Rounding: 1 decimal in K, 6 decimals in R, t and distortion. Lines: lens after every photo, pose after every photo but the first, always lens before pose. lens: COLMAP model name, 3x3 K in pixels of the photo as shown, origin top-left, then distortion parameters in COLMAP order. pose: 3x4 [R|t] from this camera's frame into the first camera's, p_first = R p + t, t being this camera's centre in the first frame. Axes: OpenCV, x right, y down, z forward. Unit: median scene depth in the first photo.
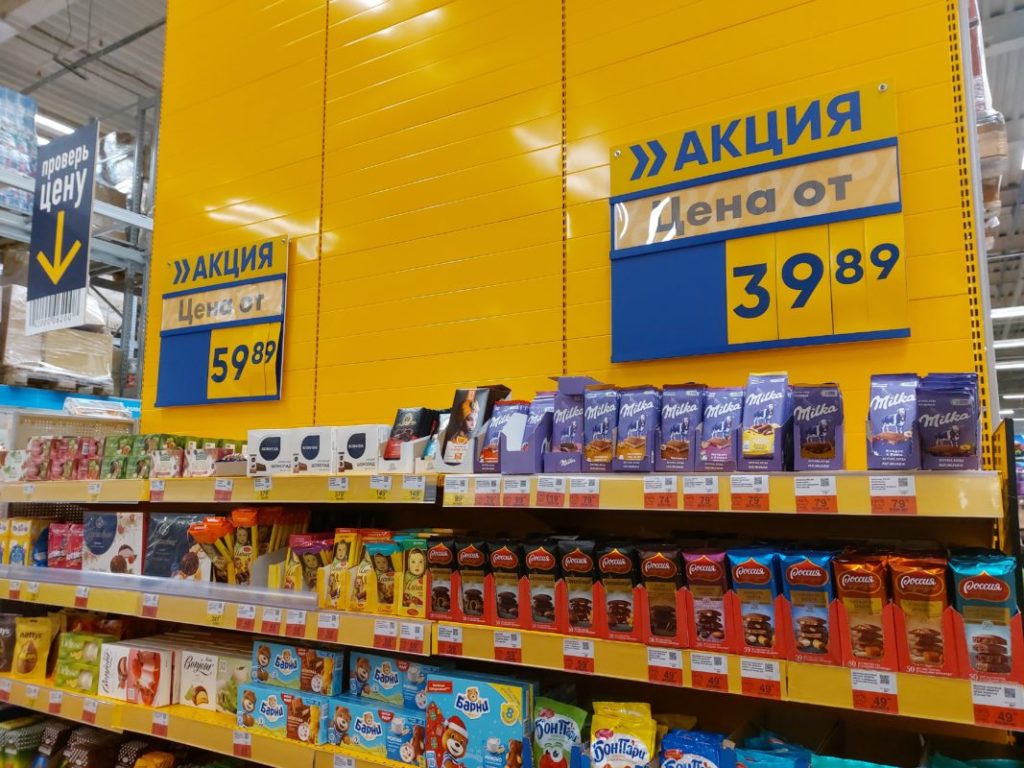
lens RADIAL K [[730.2, 0, 517.5], [0, 730.2, 389.7], [0, 0, 1]] dist [0.007697, 0.003144]
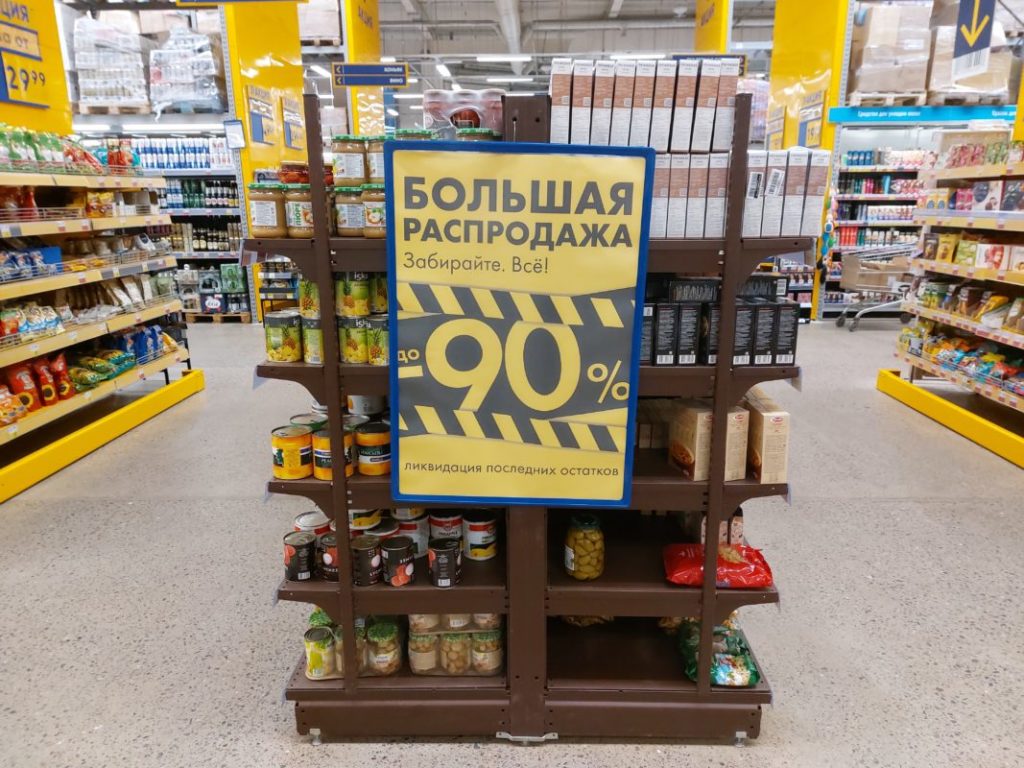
lens RADIAL K [[730.2, 0, 517.5], [0, 730.2, 389.7], [0, 0, 1]] dist [0.007697, 0.003144]
pose [[0.470580, 0.222896, -0.853740, 0.707061], [0.125850, 0.940720, 0.314973, -0.097519], [0.873336, -0.255663, 0.414632, -1.147157]]
